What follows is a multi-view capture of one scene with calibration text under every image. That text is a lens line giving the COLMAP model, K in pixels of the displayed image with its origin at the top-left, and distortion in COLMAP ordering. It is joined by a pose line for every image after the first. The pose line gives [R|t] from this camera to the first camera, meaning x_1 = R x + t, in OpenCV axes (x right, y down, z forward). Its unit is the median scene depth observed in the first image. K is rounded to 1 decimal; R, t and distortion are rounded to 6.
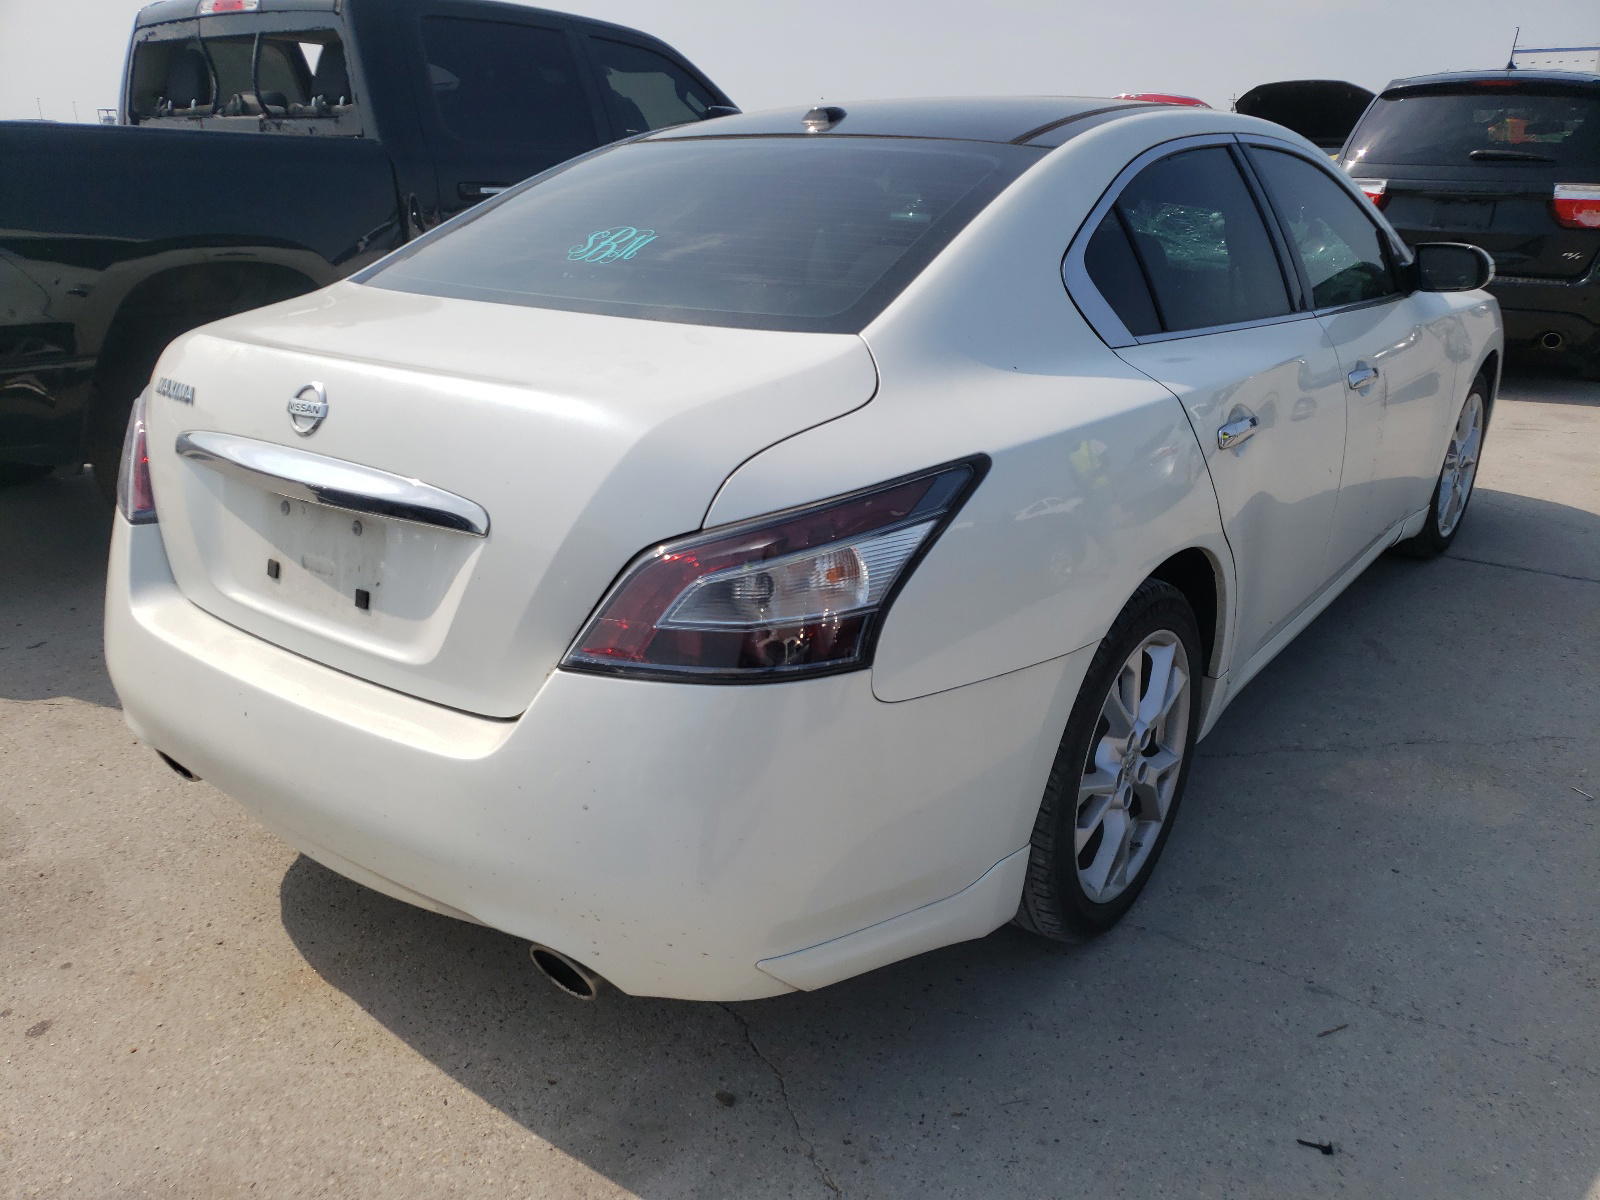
lens RADIAL K [[1228.6, 0, 811.5], [0, 1228.6, 601.1], [0, 0, 1]] dist [-0.001911, -0.001025]
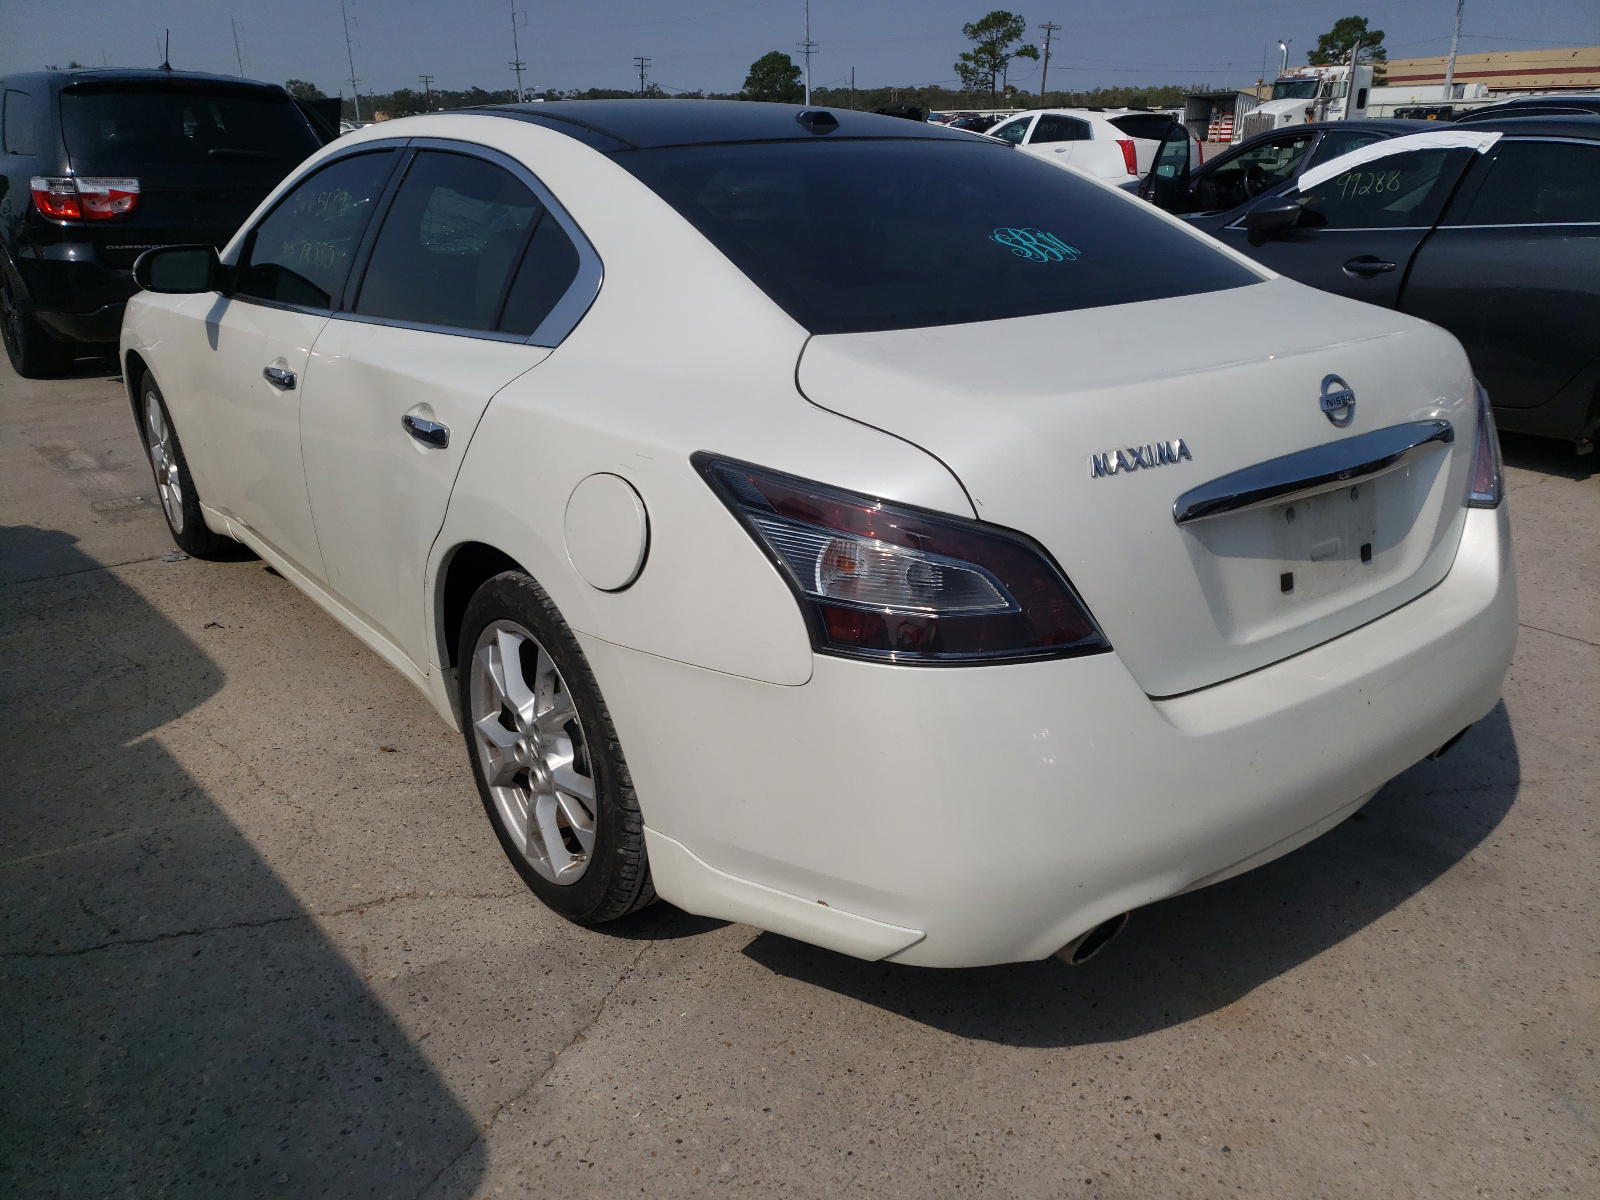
lens RADIAL K [[1228.6, 0, 811.5], [0, 1228.6, 601.1], [0, 0, 1]] dist [-0.001911, -0.001025]
pose [[0.281115, -0.341260, 0.896948, -1.285251], [0.339377, 0.909595, 0.239707, -0.338193], [-0.897662, 0.237018, 0.371516, 0.879262]]
